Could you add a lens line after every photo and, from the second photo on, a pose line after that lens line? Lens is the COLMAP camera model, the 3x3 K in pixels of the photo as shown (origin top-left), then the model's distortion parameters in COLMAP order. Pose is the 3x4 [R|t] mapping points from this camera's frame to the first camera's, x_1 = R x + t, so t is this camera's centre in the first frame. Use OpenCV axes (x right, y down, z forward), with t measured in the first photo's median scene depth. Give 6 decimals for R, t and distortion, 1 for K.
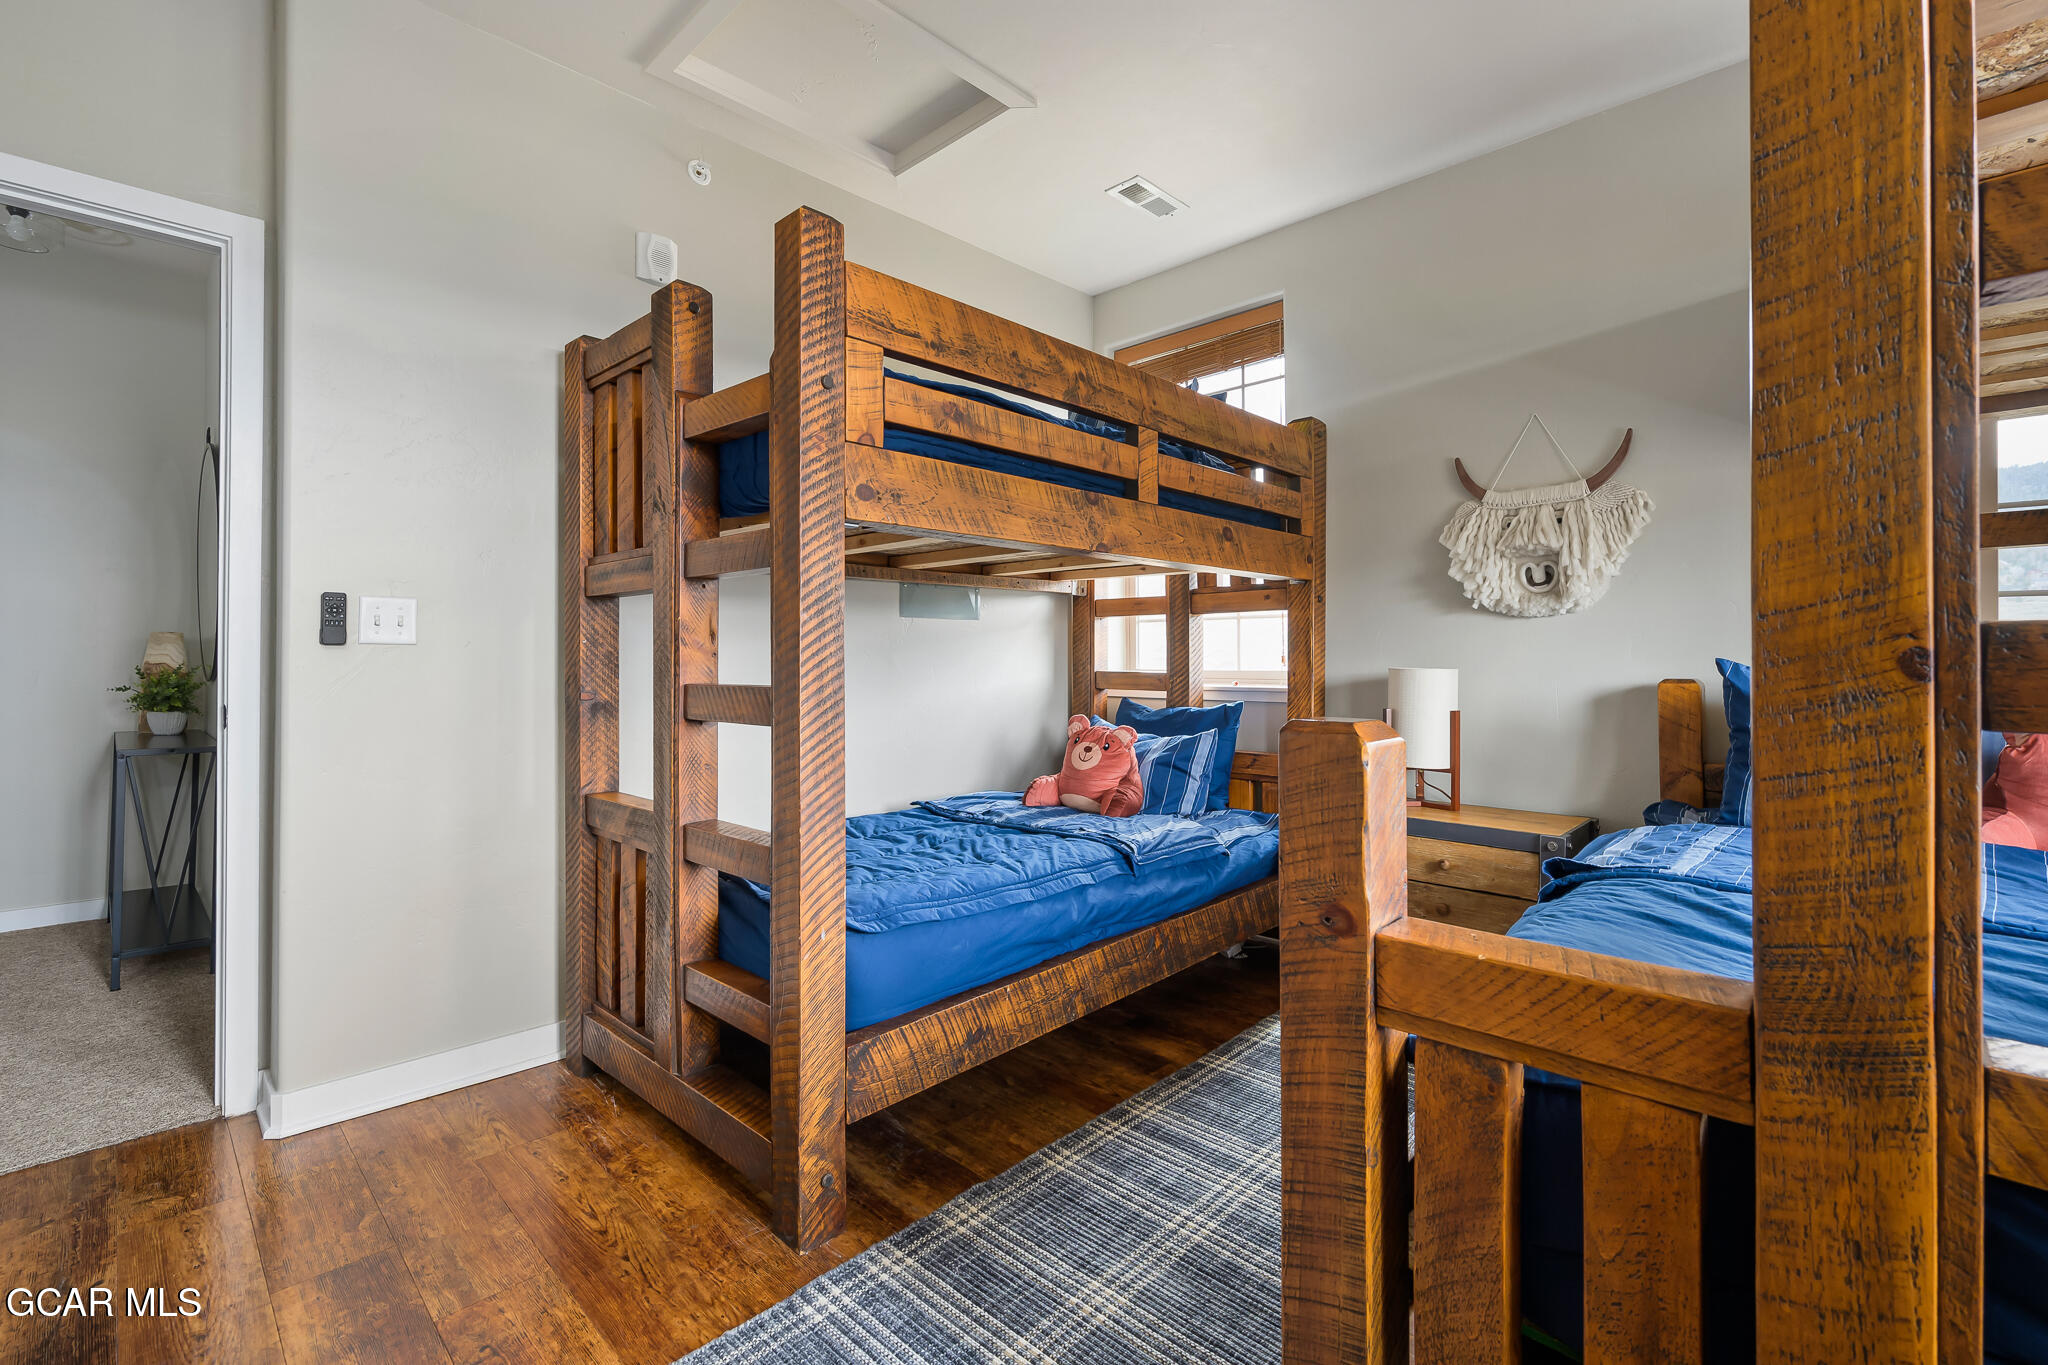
lens RADIAL K [[880.4, 0, 1028.5], [0, 880.4, 649.3], [0, 0, 1]] dist [0.000719, 0.000009]
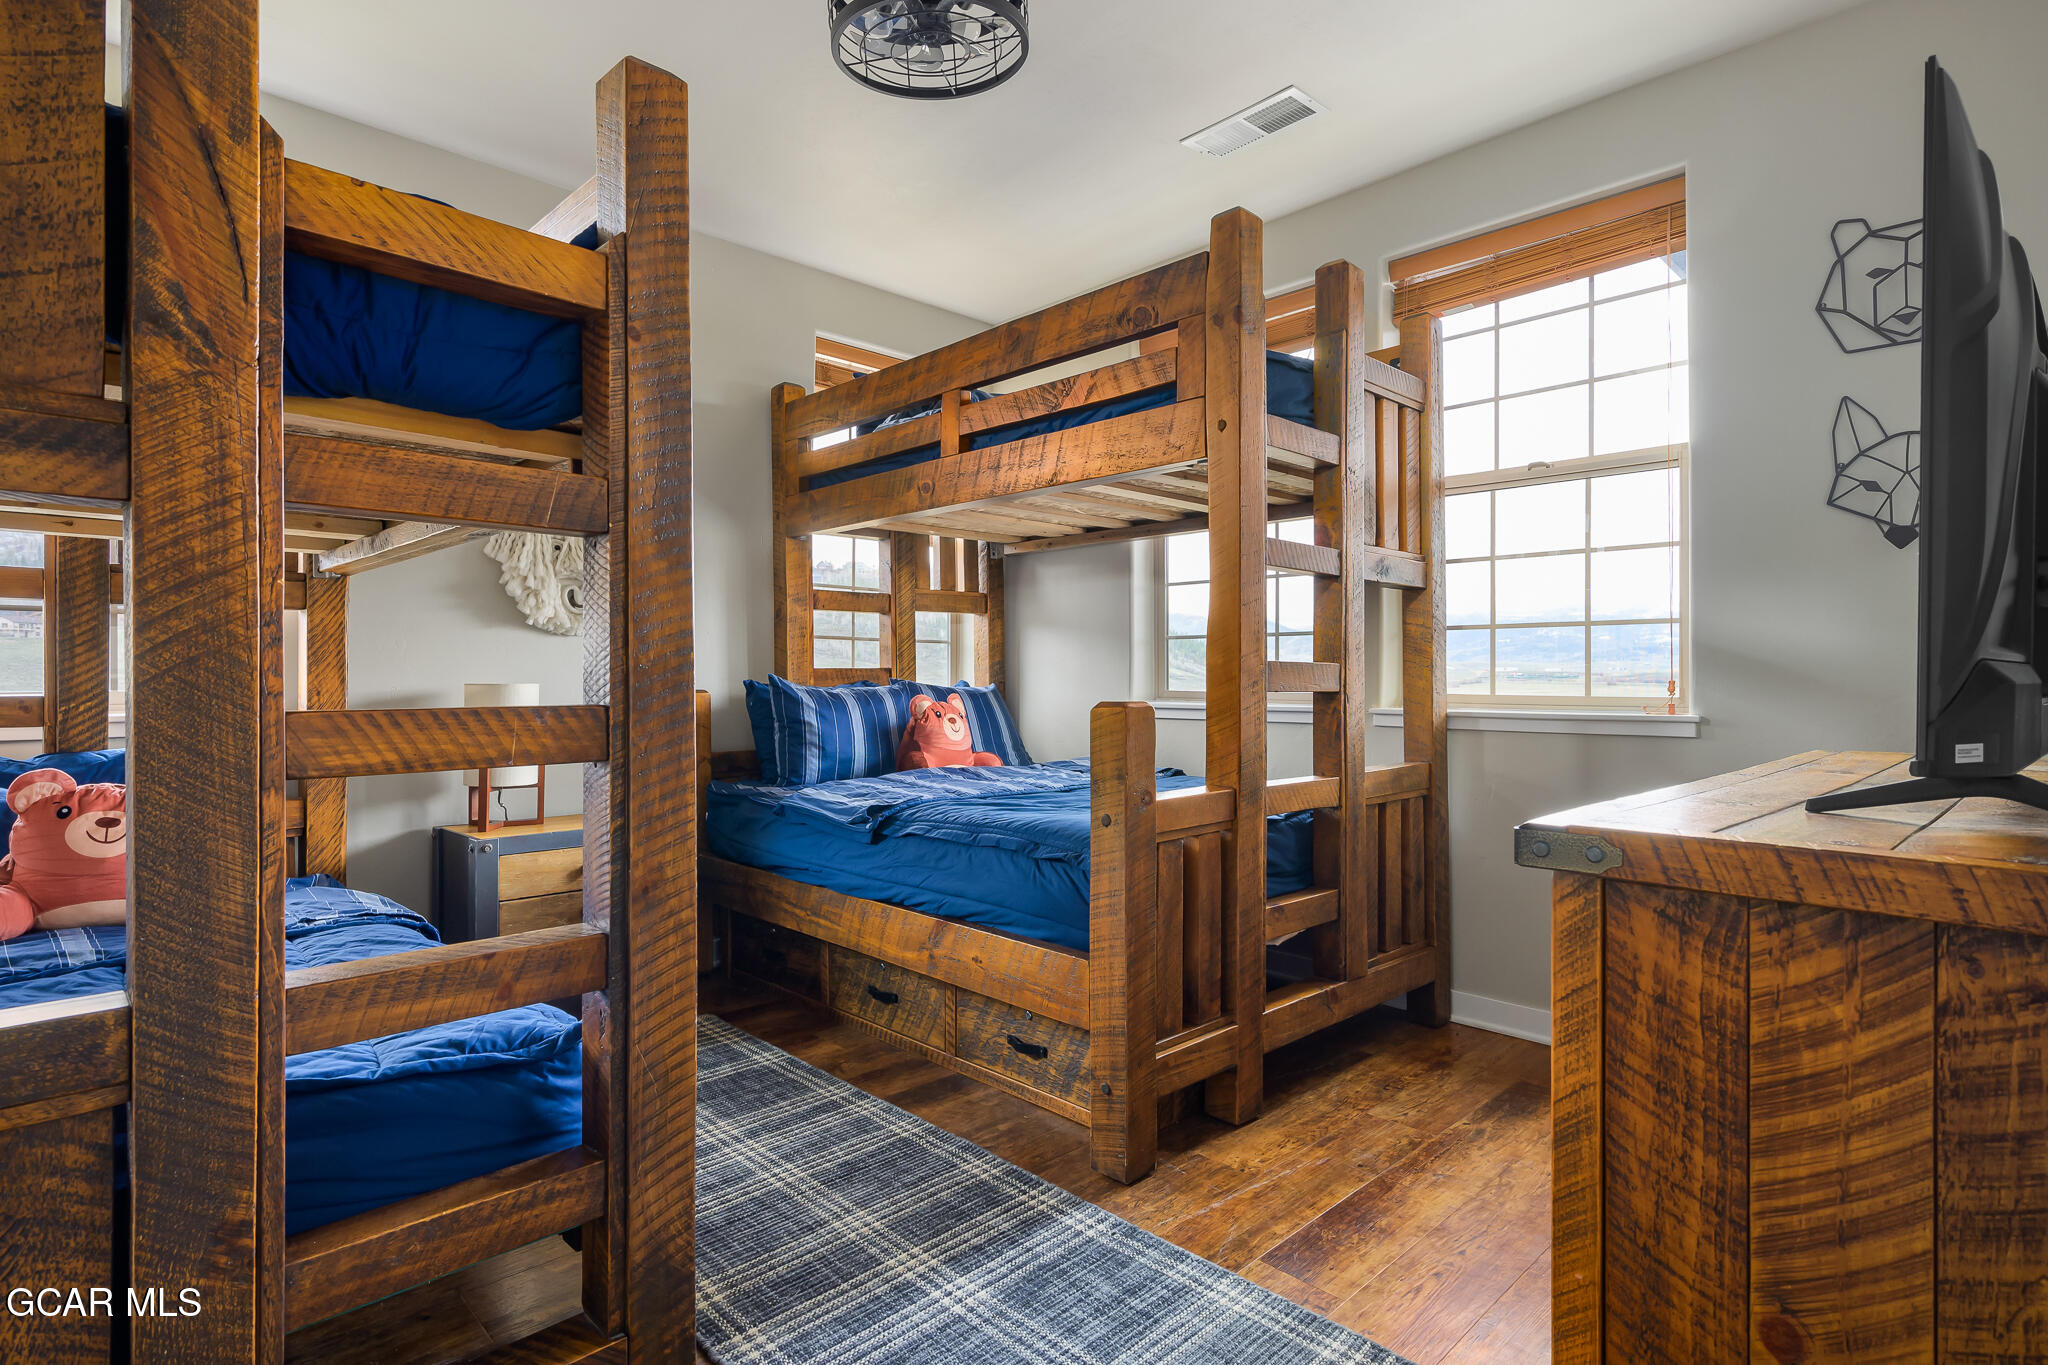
lens RADIAL K [[1037.6, 0, 1024.0], [0, 1037.6, 682.5], [0, 0, 1]] dist [0.000503, 0.000055]
pose [[0.050341, -0.002887, 0.998728, -1.109961], [-0.007501, 0.999967, 0.003269, 0.020514], [-0.998704, -0.007656, 0.050317, 0.629771]]
